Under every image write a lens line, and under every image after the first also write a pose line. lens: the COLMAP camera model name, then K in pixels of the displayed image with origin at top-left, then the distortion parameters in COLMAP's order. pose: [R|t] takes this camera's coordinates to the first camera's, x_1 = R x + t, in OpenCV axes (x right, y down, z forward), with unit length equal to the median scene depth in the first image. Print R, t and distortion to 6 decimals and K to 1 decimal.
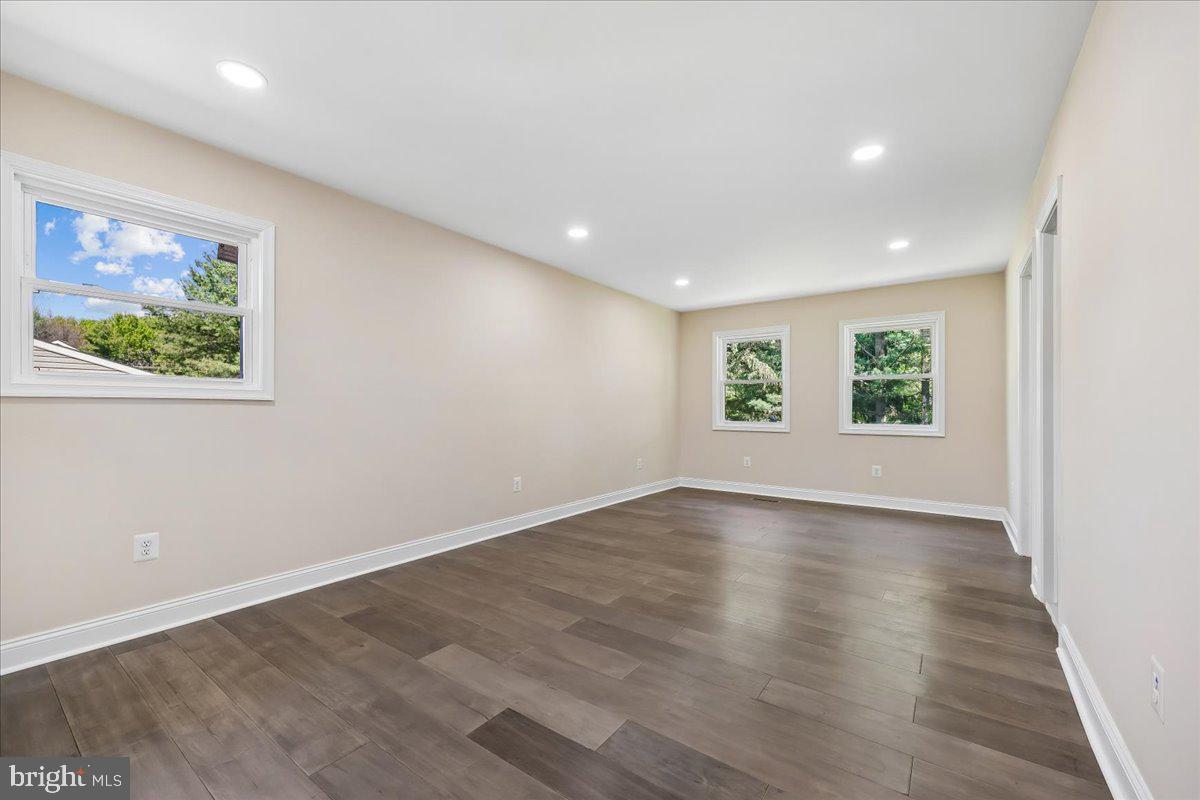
lens RADIAL K [[488.1, 0, 607.6], [0, 488.1, 408.8], [0, 0, 1]] dist [-0.001934, -0.000310]
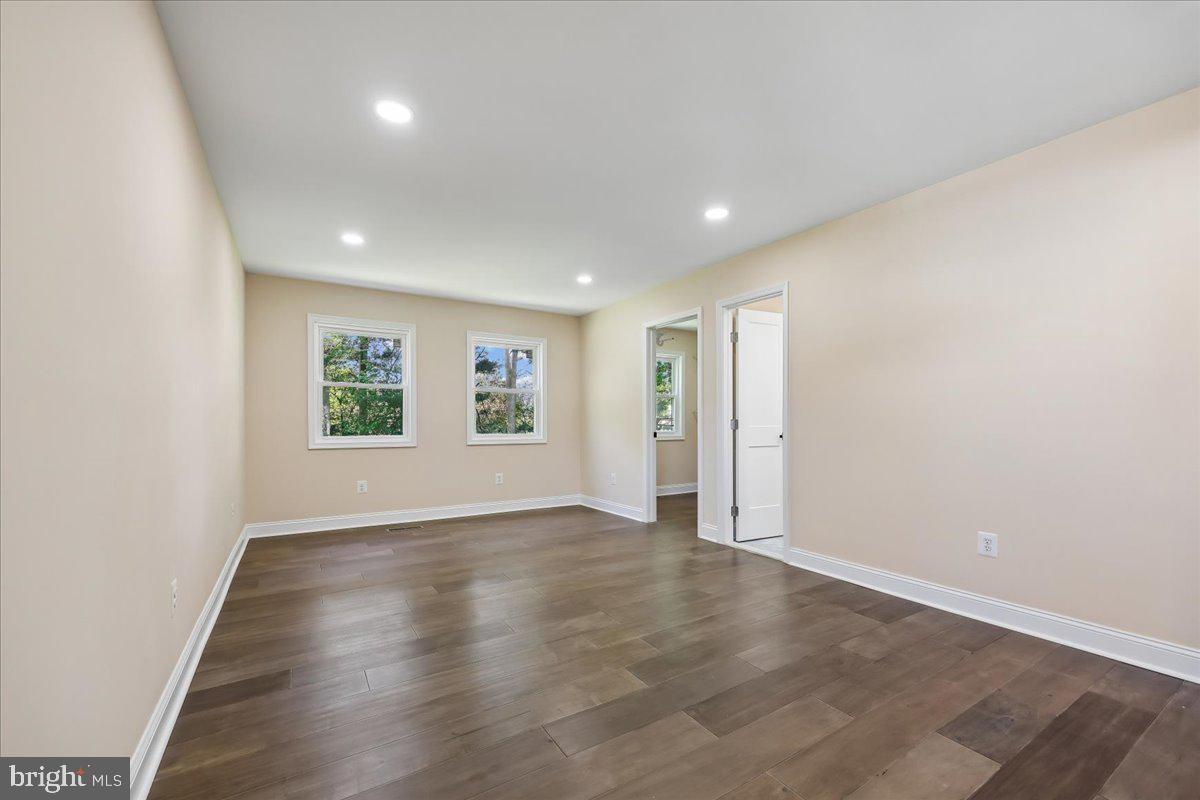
lens RADIAL K [[488.1, 0, 607.6], [0, 488.1, 408.8], [0, 0, 1]] dist [-0.001934, -0.000310]
pose [[0.378959, 0.015355, 0.925286, -0.357514], [0.007963, 0.999771, -0.019852, -0.000066], [-0.925379, 0.014891, 0.378750, 0.389818]]
